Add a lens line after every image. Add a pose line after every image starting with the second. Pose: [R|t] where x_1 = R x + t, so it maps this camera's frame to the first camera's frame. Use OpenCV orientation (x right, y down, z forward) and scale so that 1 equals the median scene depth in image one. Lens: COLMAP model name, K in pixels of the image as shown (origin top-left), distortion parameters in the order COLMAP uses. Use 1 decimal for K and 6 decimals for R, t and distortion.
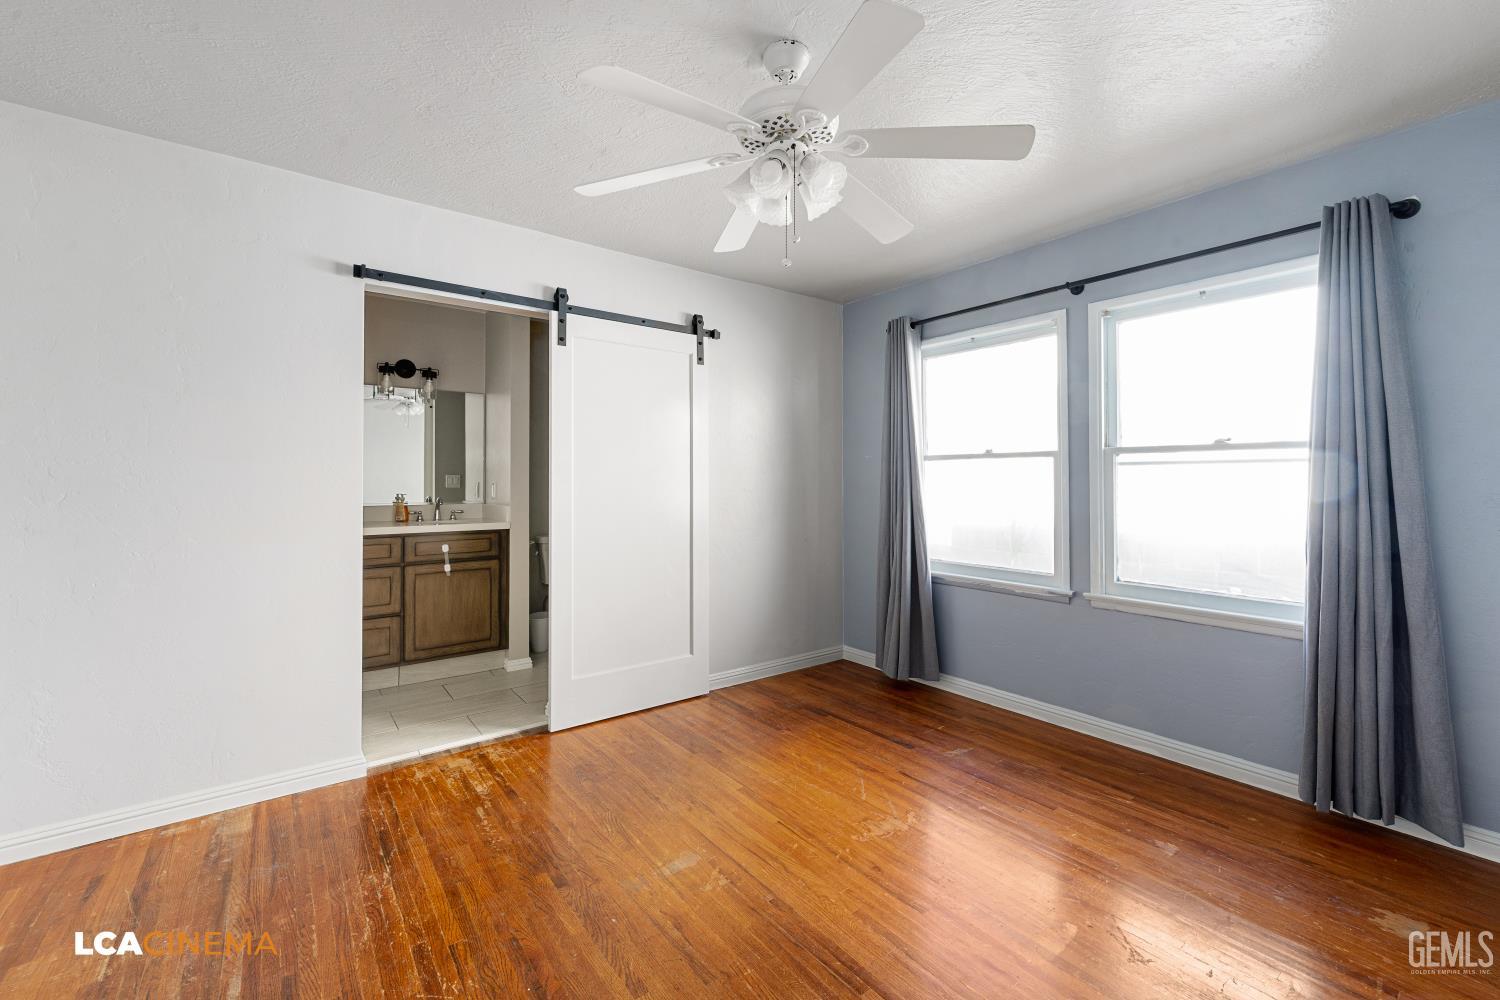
lens RADIAL K [[620.9, 0, 748.9], [0, 620.9, 487.5], [0, 0, 1]] dist [-0.003861, 0.000709]
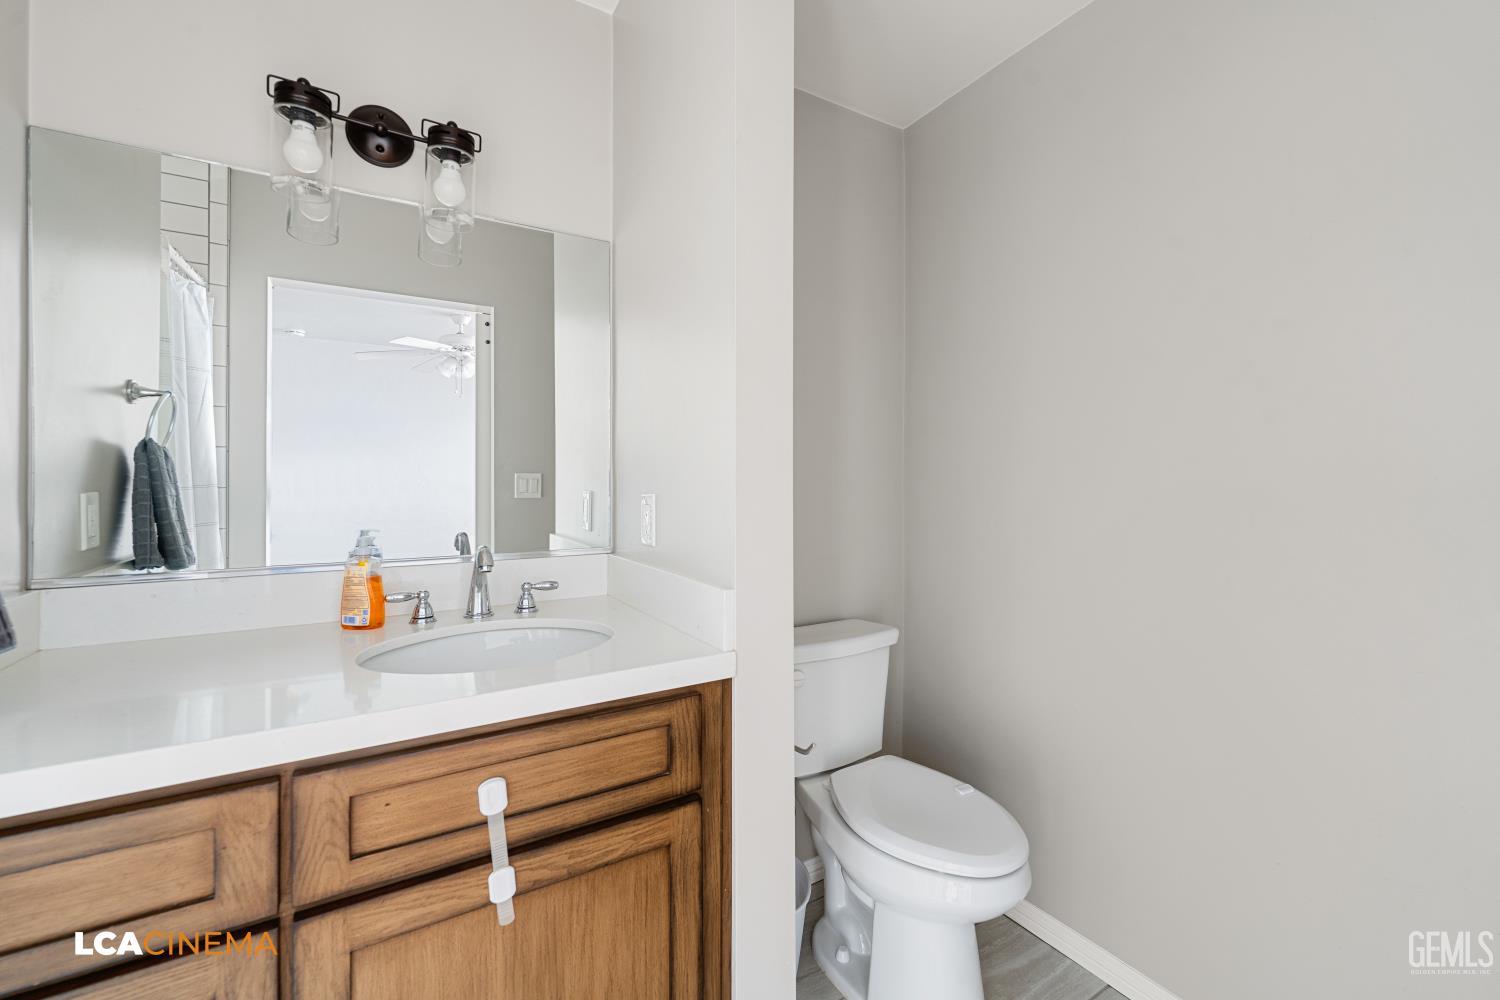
lens RADIAL K [[620.9, 0, 751.5], [0, 620.9, 492.5], [0, 0, 1]] dist [-0.003861, 0.000709]
pose [[0.994815, 0.002945, -0.101655, -0.371897], [-0.001685, 0.999921, 0.012476, -0.015155], [0.101683, -0.012240, 0.994742, 0.784288]]
